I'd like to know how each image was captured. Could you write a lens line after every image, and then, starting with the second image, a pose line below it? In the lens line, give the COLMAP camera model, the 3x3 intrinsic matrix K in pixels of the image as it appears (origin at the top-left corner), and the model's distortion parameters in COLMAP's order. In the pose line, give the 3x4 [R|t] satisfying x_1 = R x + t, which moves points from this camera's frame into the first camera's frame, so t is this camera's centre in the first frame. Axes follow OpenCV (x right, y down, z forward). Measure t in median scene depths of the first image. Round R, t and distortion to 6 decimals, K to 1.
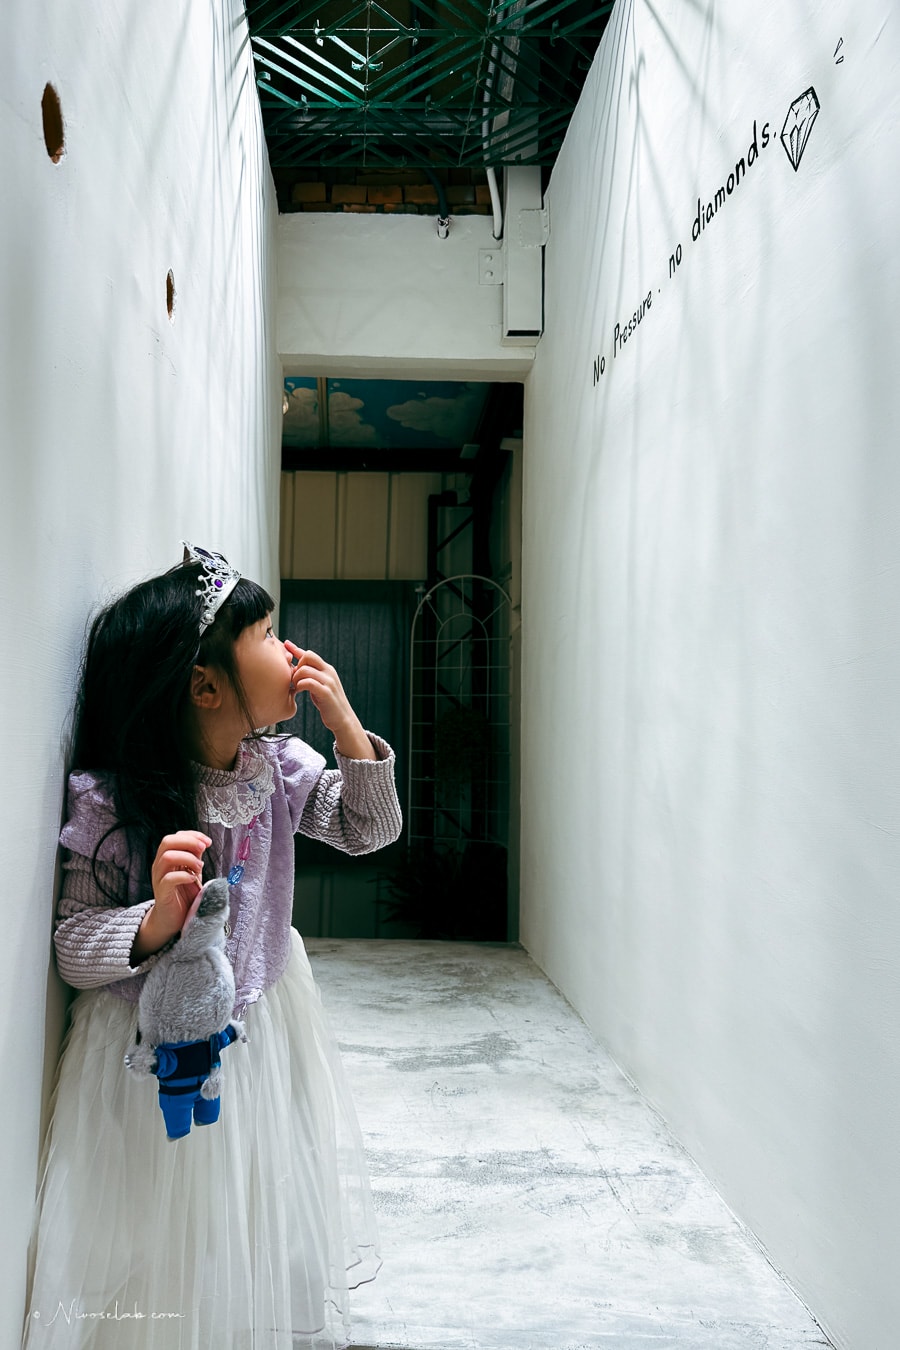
lens RADIAL K [[927.3, 0, 308.8], [0, 927.3, 602.3], [0, 0, 1]] dist [-0.010978, 0.005591]
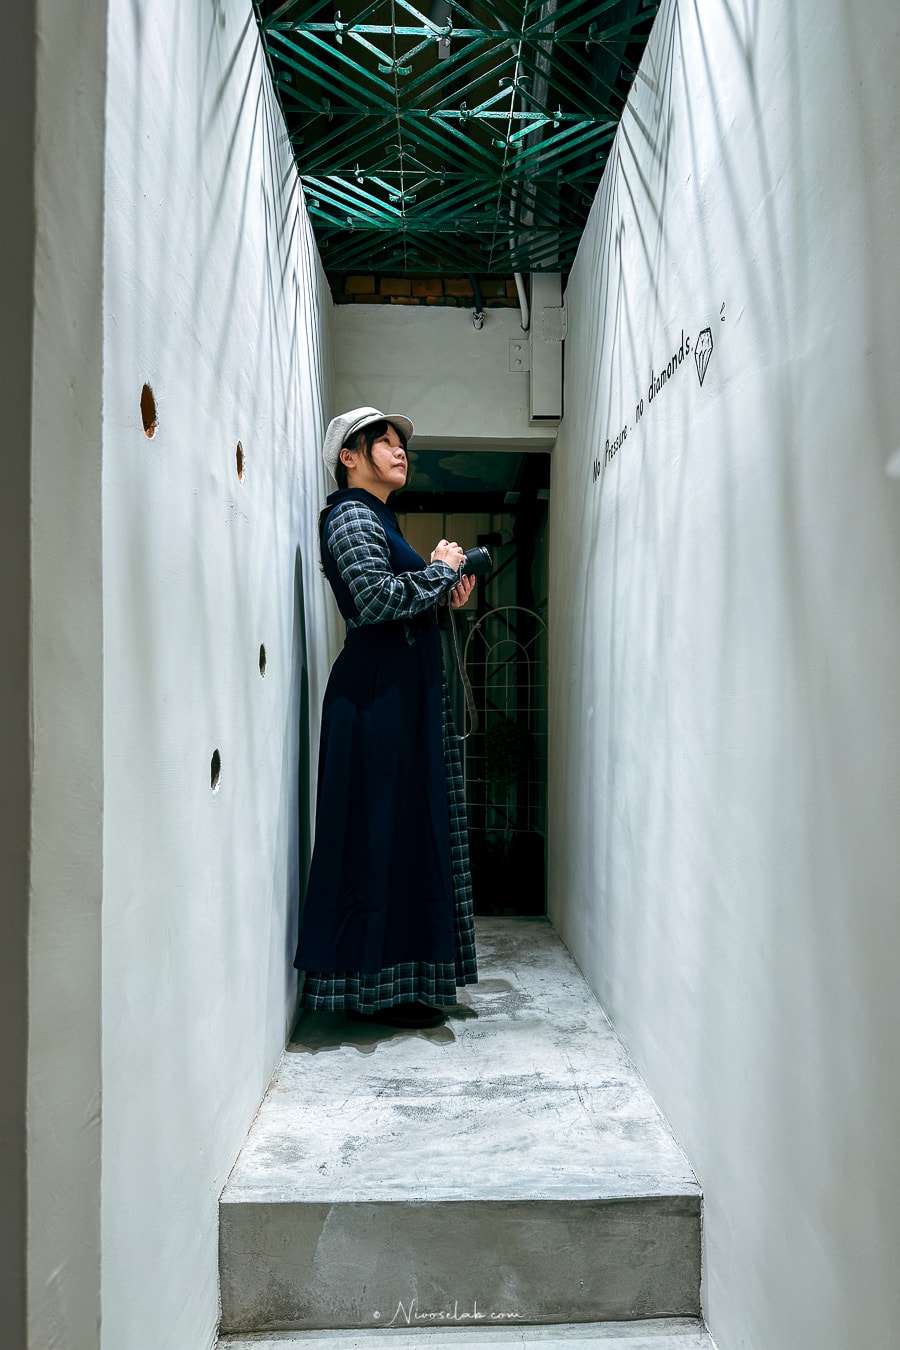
lens RADIAL K [[921.2, 0, 450.0], [0, 921.2, 675.0], [0, 0, 1]] dist [0.006718, -0.000331]
pose [[0.998205, -0.024743, 0.054540, 0.048582], [0.017947, 0.992399, 0.121750, -0.140564], [-0.057138, -0.120553, 0.991061, -0.239416]]
